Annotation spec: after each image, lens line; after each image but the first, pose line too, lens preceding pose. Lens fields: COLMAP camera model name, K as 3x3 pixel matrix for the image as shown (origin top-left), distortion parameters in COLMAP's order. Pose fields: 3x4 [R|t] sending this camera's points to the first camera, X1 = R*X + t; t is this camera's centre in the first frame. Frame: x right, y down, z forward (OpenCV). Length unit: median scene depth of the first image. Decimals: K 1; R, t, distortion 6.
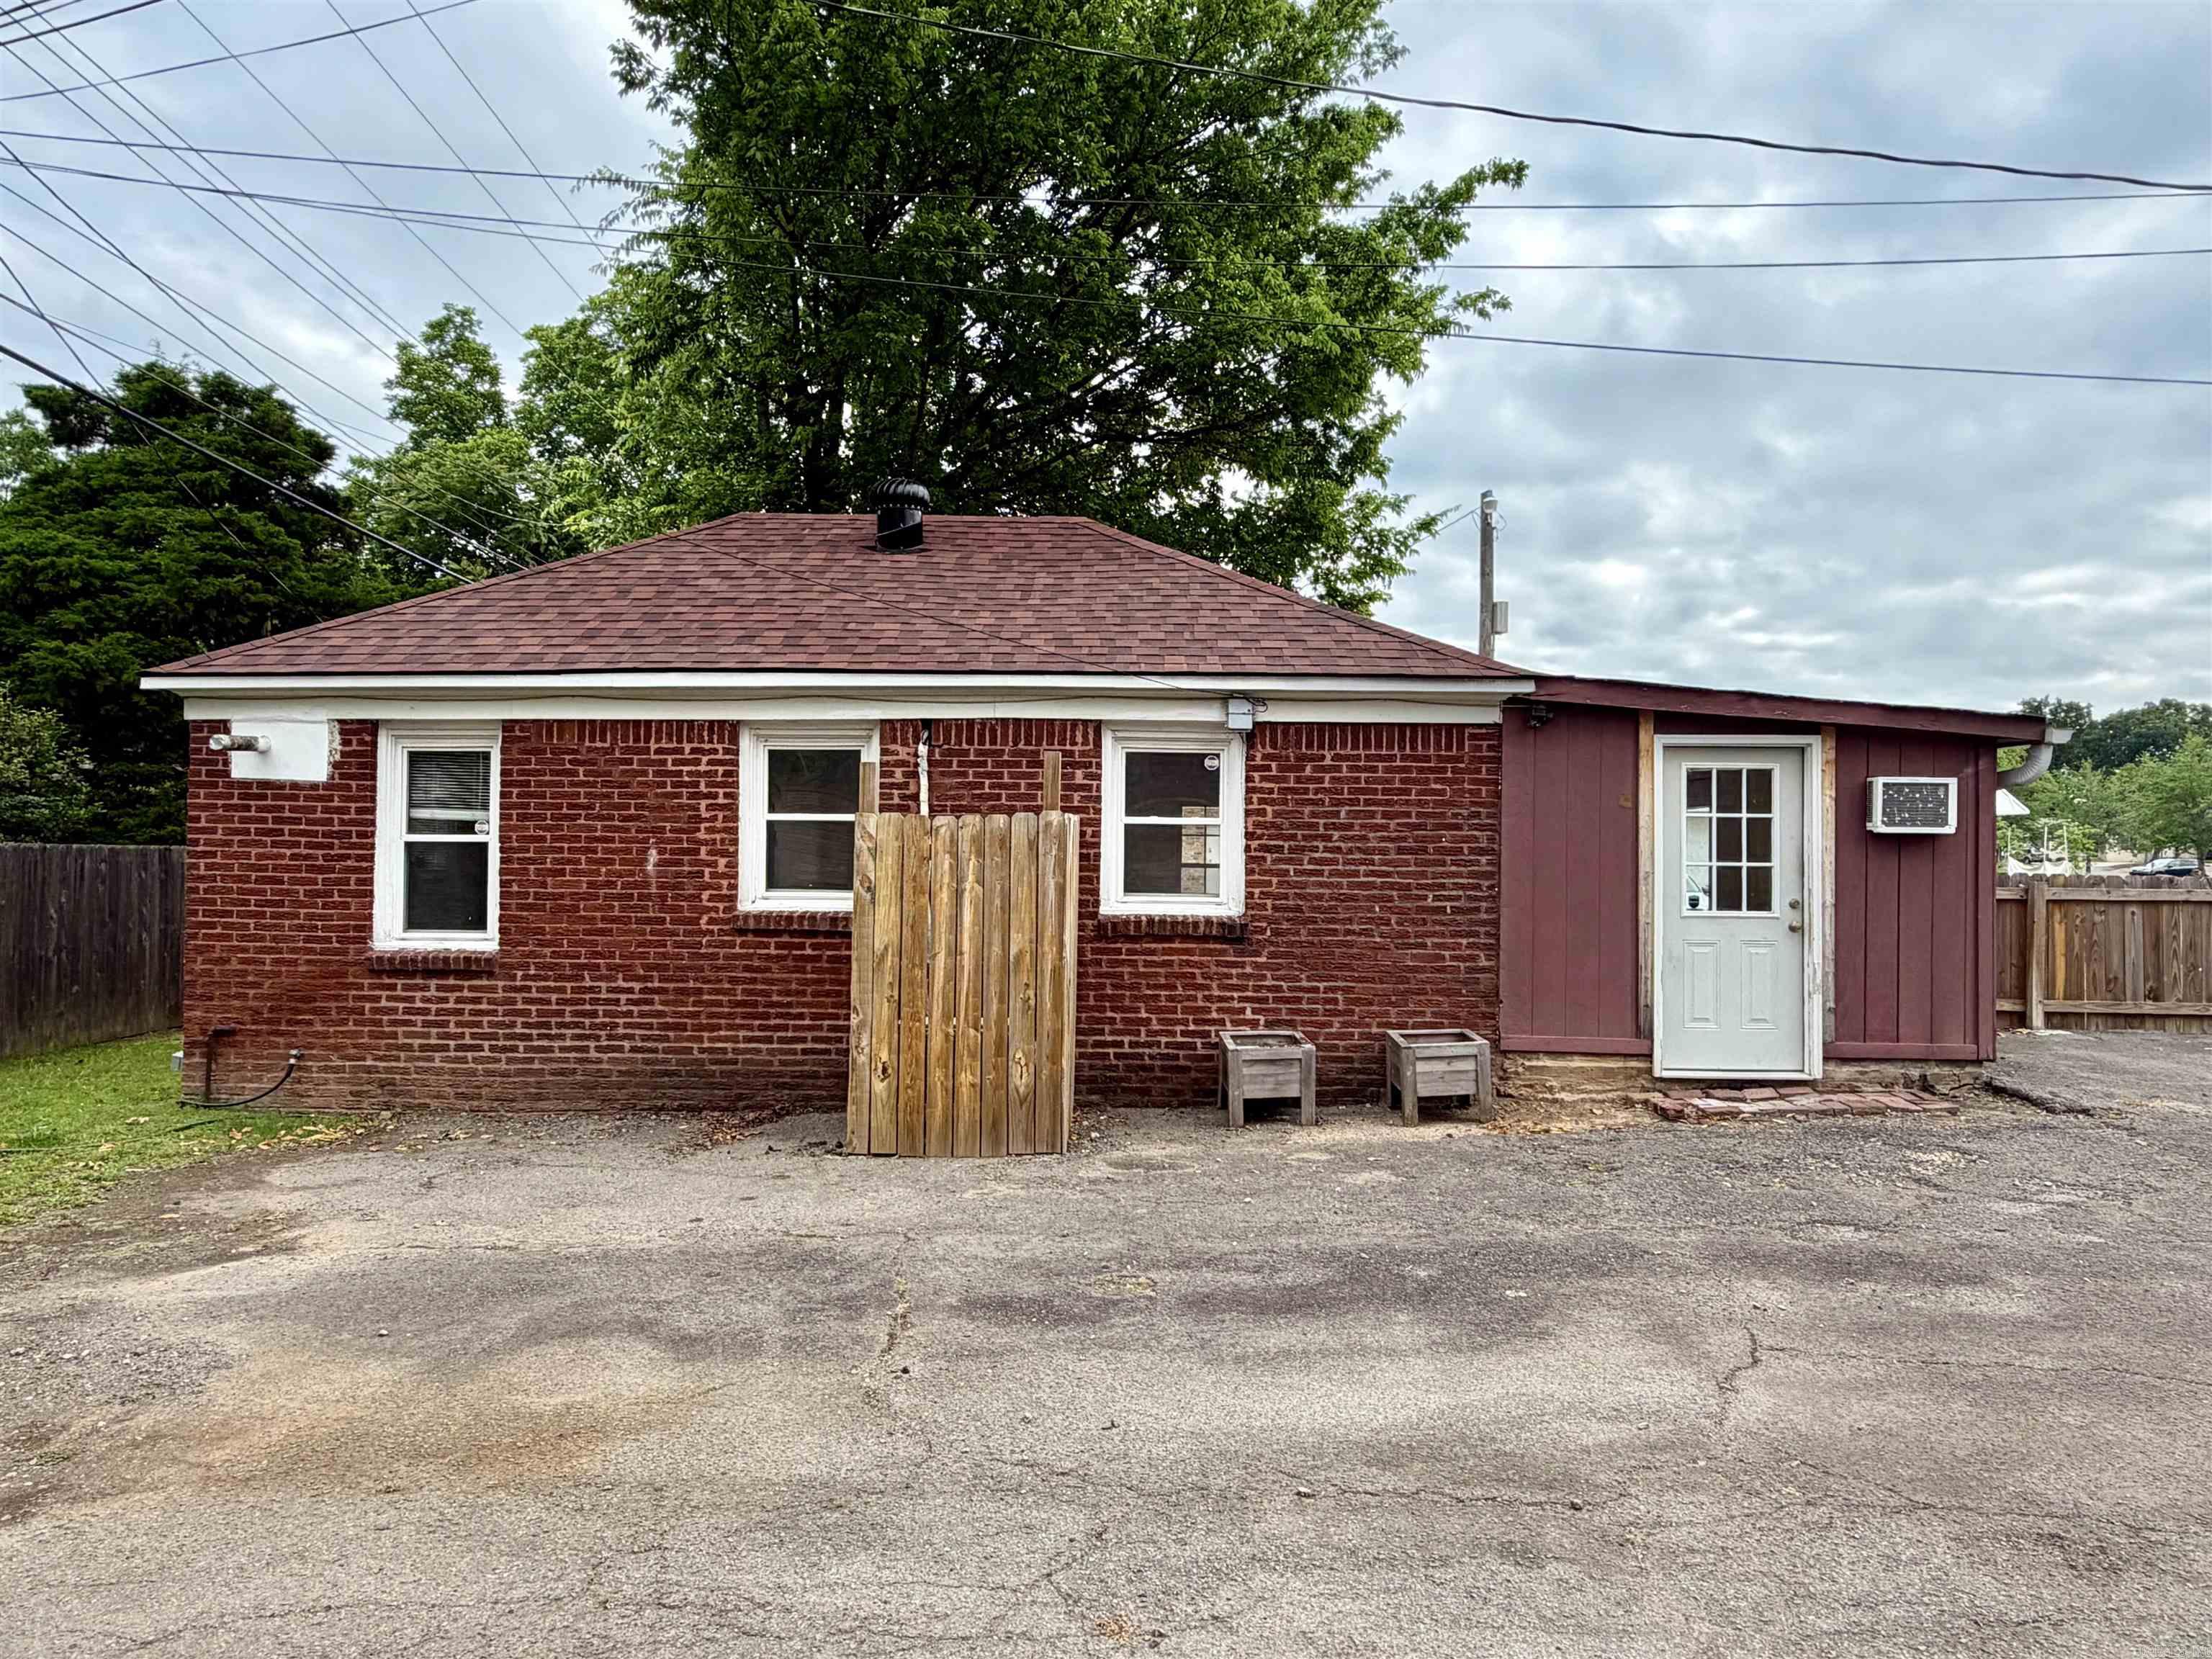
lens RADIAL K [[1366.8, 0, 1106.0], [0, 1366.8, 829.5], [0, 0, 1]] dist [-0.004269, -0.000786]
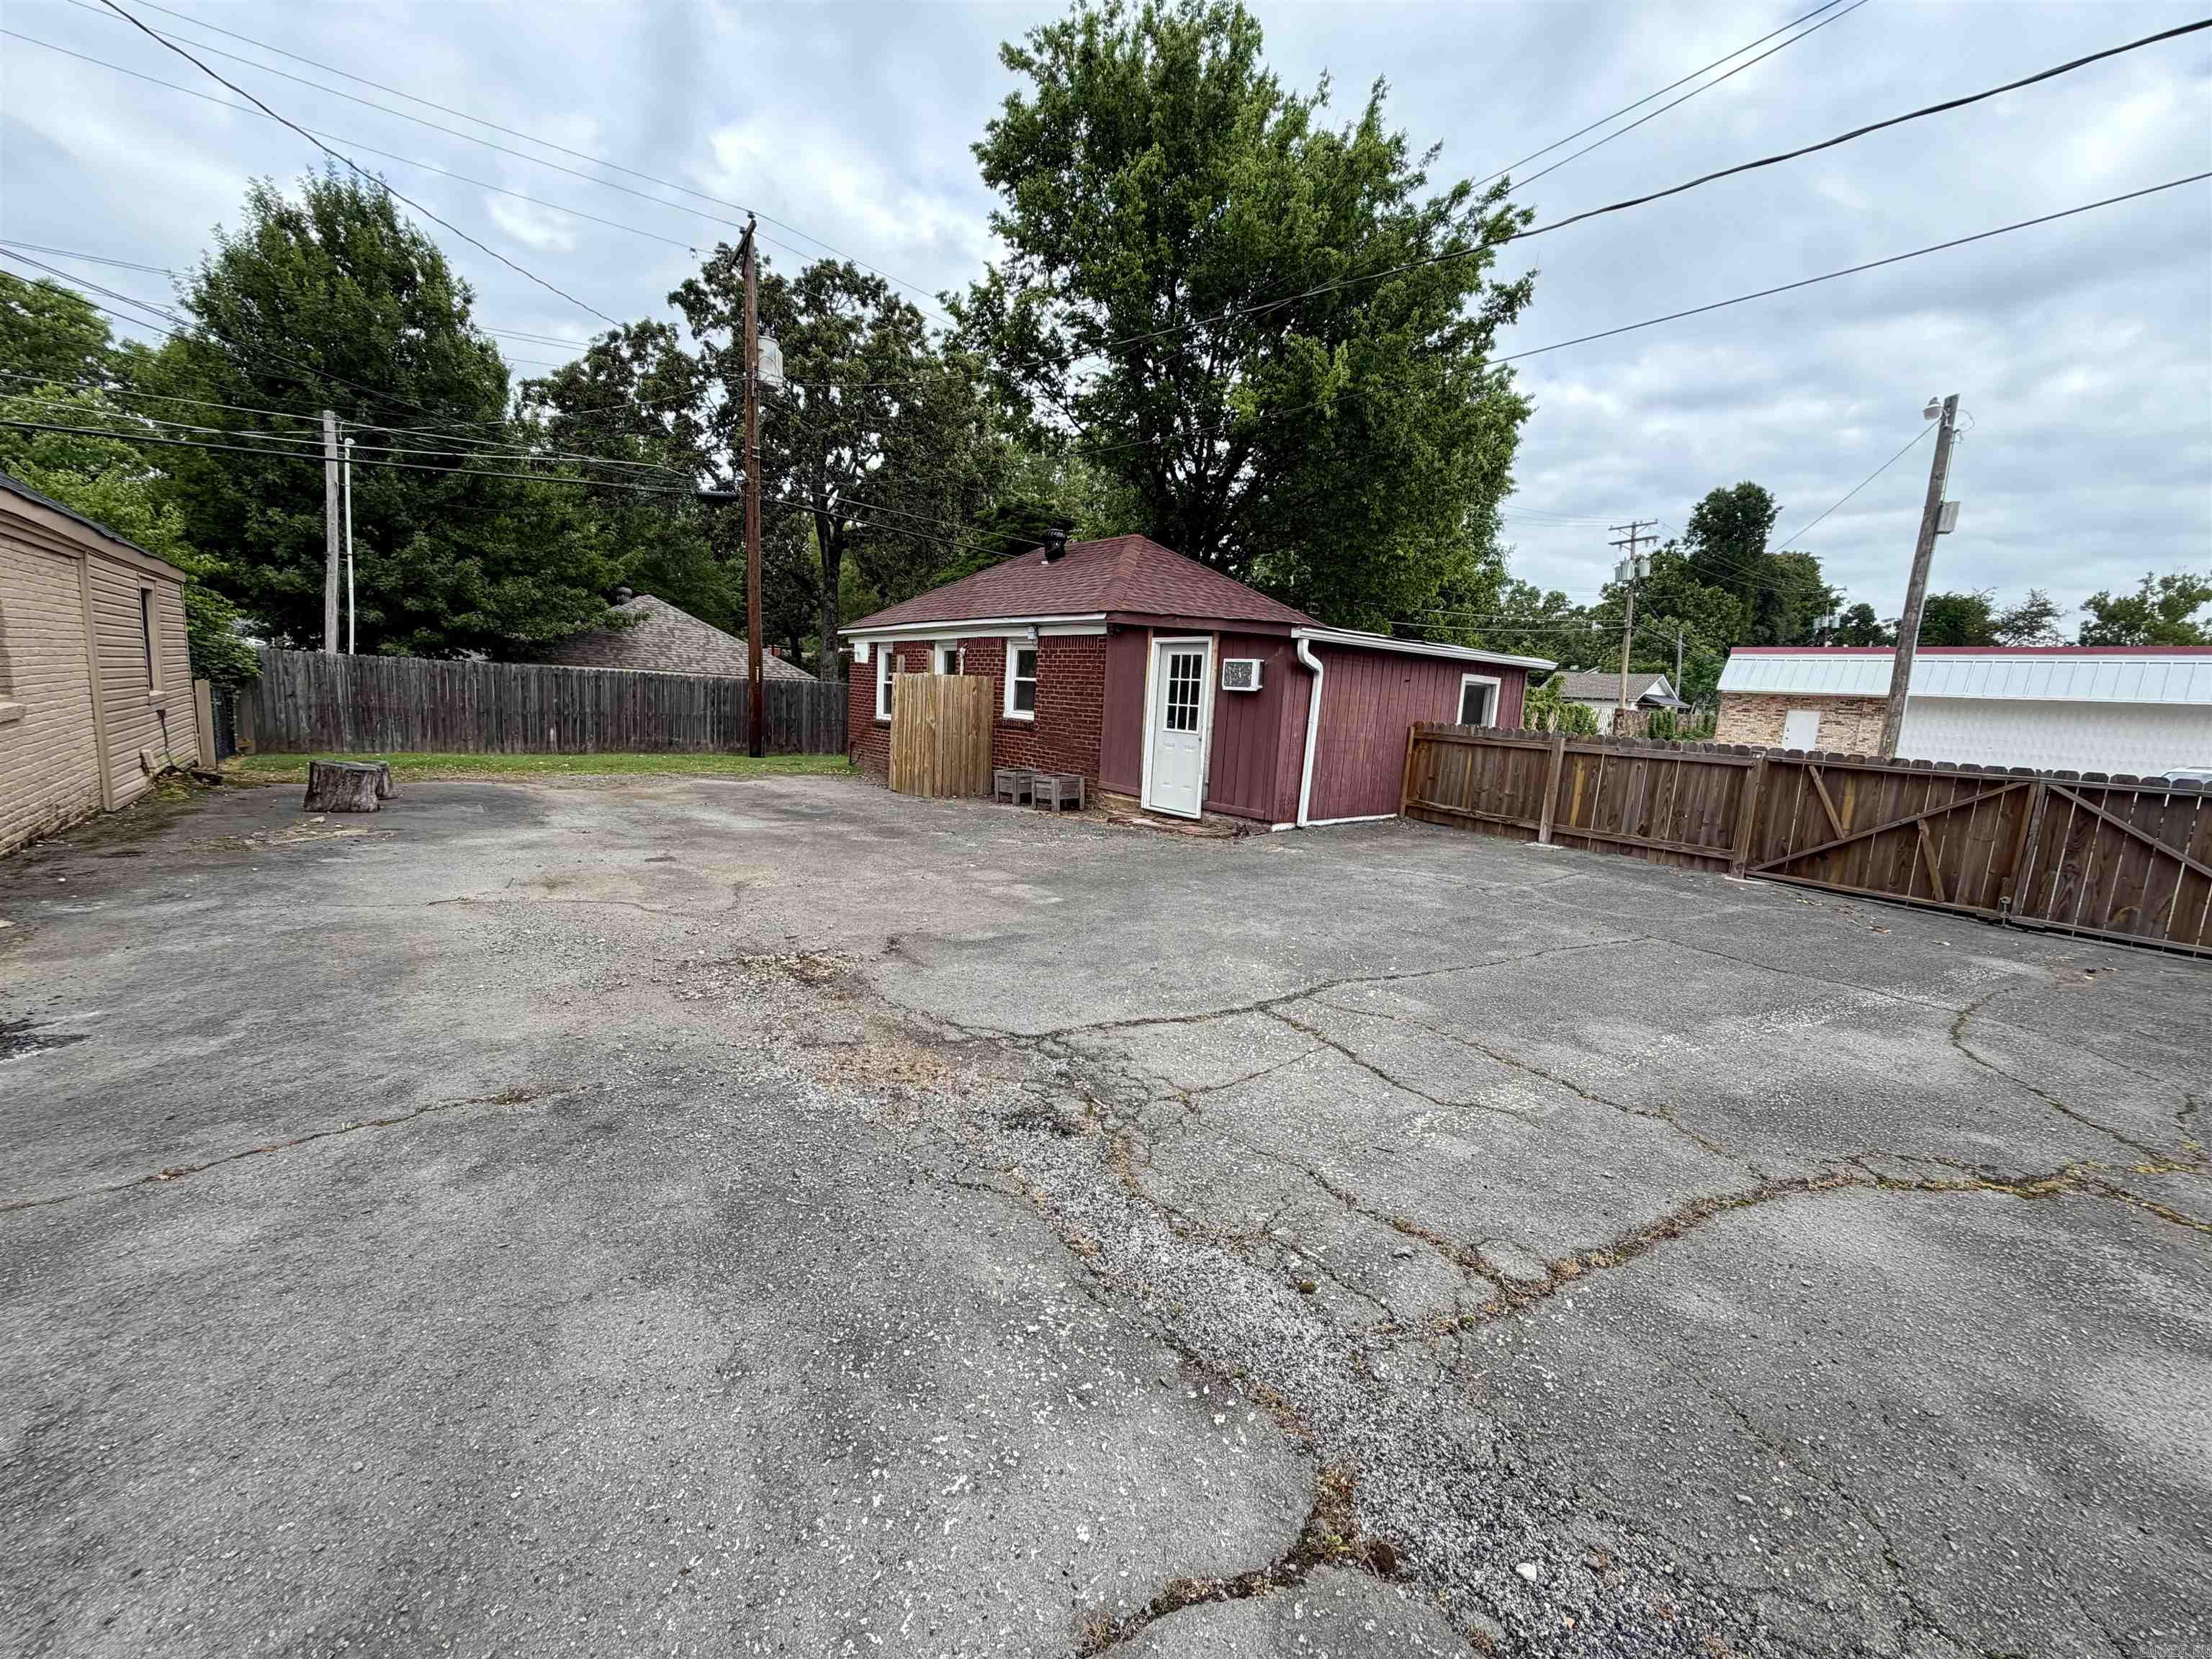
lens RADIAL K [[880.8, 0, 1106.0], [0, 880.8, 829.5], [0, 0, 1]] dist [0.000183, -0.000145]
pose [[0.652669, 0.139225, -0.744741, 1.338482], [-0.033503, 0.987313, 0.155211, 0.009135], [0.756902, -0.076350, 0.649053, 0.091919]]
